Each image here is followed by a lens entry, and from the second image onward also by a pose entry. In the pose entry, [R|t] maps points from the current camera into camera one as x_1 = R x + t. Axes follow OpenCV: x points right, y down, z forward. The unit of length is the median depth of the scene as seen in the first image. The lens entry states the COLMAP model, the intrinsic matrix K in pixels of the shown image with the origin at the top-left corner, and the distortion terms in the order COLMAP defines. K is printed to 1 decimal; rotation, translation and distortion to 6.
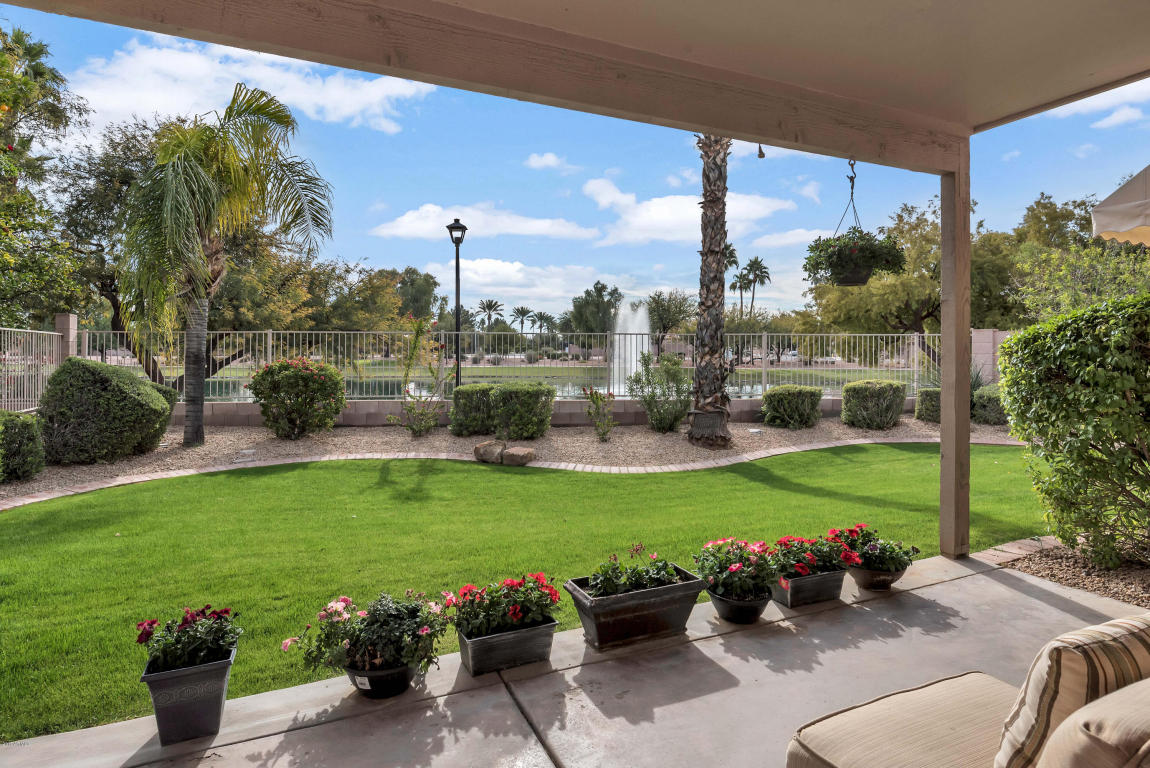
lens RADIAL K [[629.4, 0, 573.4], [0, 629.4, 353.4], [0, 0, 1]] dist [-0.000726, -0.000057]
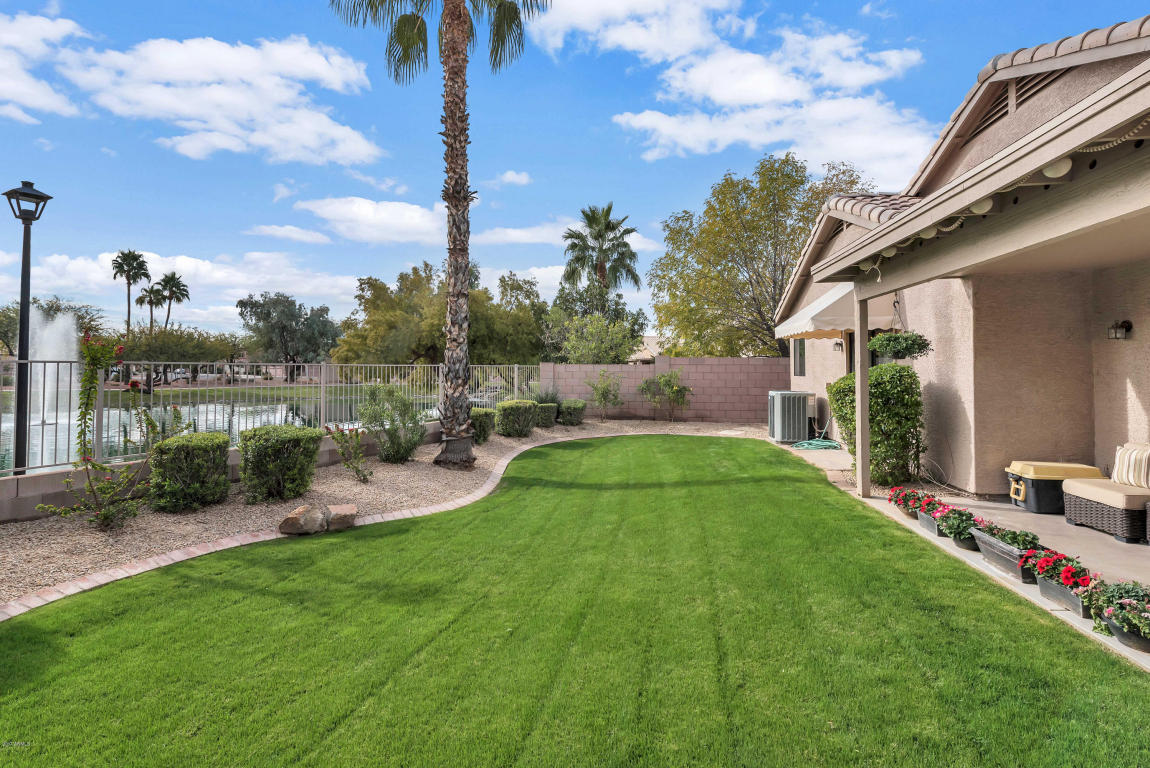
lens RADIAL K [[517.6, 0, 596.1], [0, 517.6, 357.8], [0, 0, 1]] dist [-0.000877, -0.000104]
pose [[0.524273, 0.016795, 0.851385, -0.326477], [0.004077, 0.999745, -0.022233, -0.019820], [-0.851541, 0.015127, 0.524070, 0.231385]]
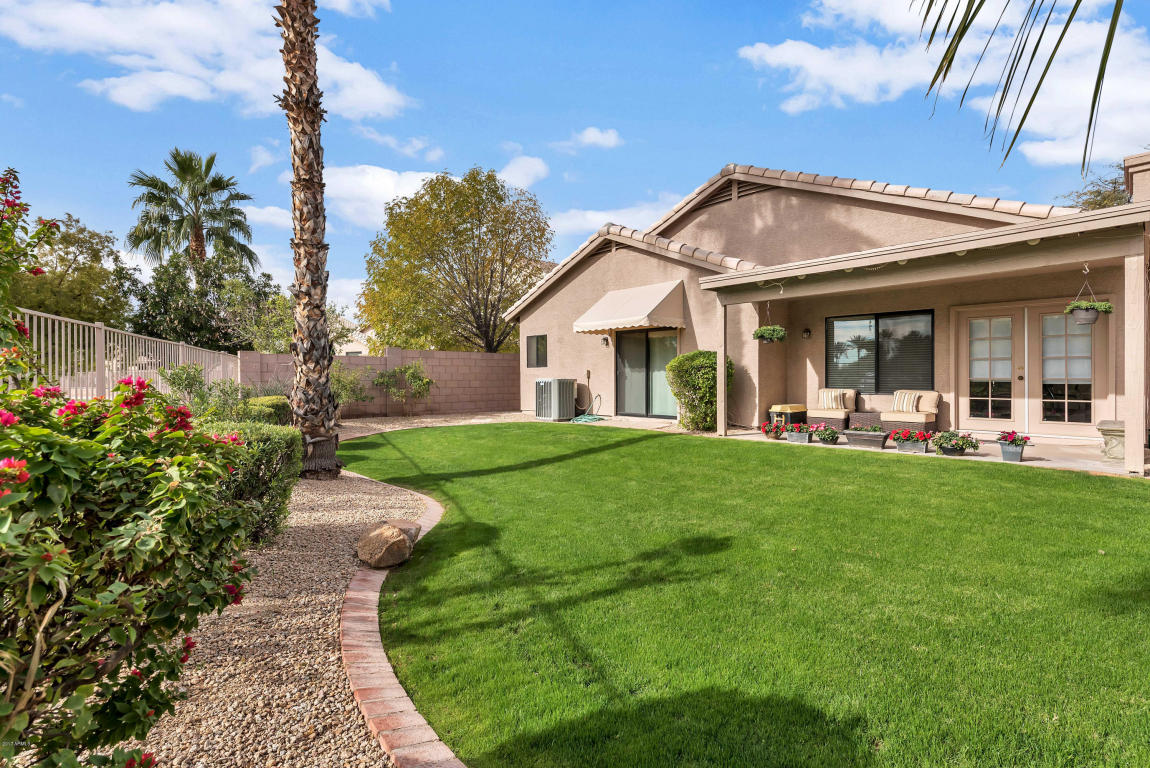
lens RADIAL K [[516.6, 0, 566.3], [0, 516.6, 373.1], [0, 0, 1]] dist [0.000944, 0.000153]
pose [[-0.309456, 0.007256, 0.950886, -0.394694], [0.011238, 0.999929, -0.003973, 0.010307], [-0.950848, 0.009457, -0.309515, 0.670242]]
